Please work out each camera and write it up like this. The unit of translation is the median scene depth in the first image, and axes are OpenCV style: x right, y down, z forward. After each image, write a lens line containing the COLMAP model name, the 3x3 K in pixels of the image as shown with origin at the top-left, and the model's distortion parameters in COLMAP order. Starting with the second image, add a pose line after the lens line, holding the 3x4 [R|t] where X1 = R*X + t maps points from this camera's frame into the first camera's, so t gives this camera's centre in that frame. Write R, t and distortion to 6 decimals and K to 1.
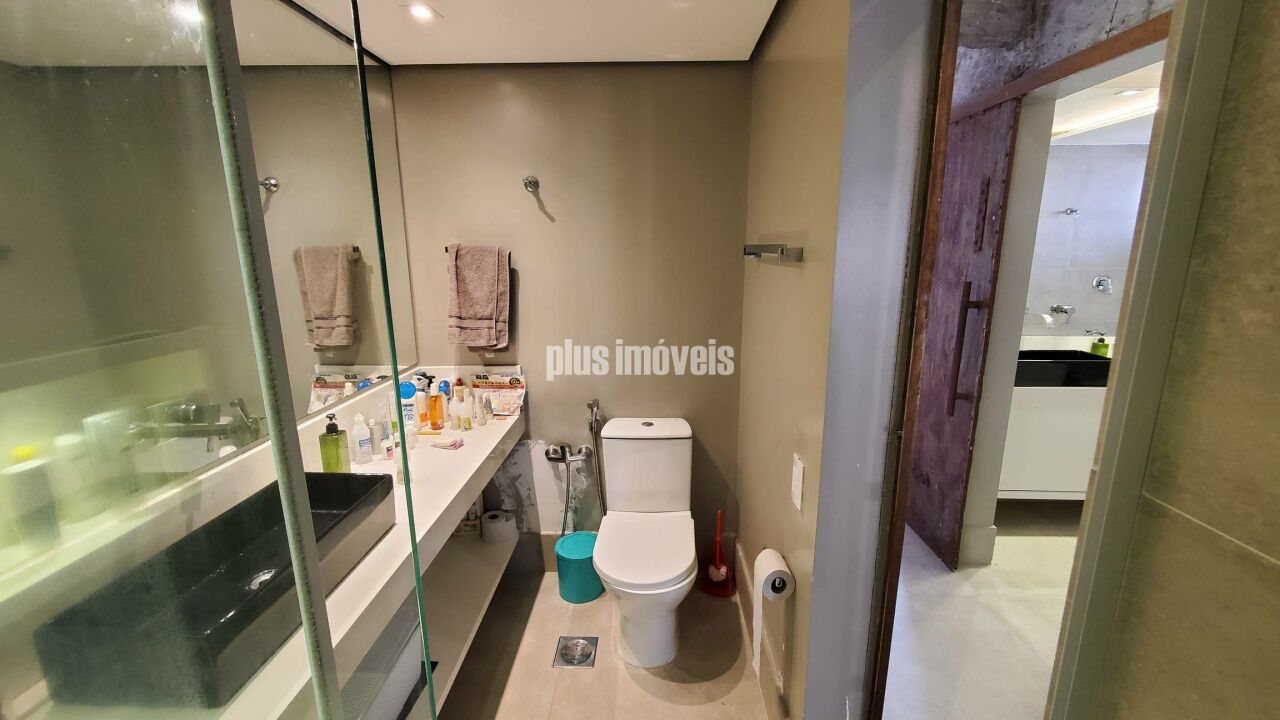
lens RADIAL K [[509.0, 0, 648.7], [0, 509.0, 355.4], [0, 0, 1]] dist [-0.001832, -0.000620]
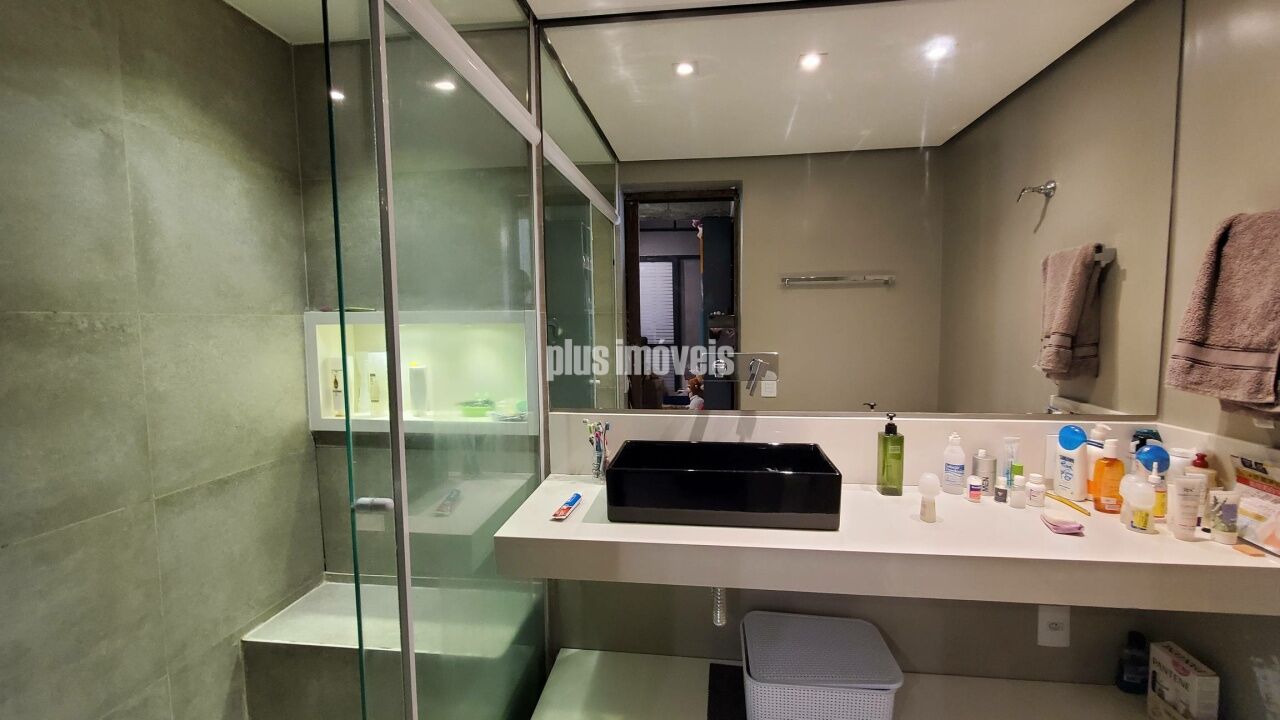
lens RADIAL K [[509.0, 0, 648.7], [0, 509.0, 355.4], [0, 0, 1]] dist [-0.001832, -0.000620]
pose [[-0.098286, 0.080234, -0.991919, 0.250553], [-0.199058, 0.975016, 0.098591, 0.005191], [0.975046, 0.207140, -0.079859, 0.440076]]
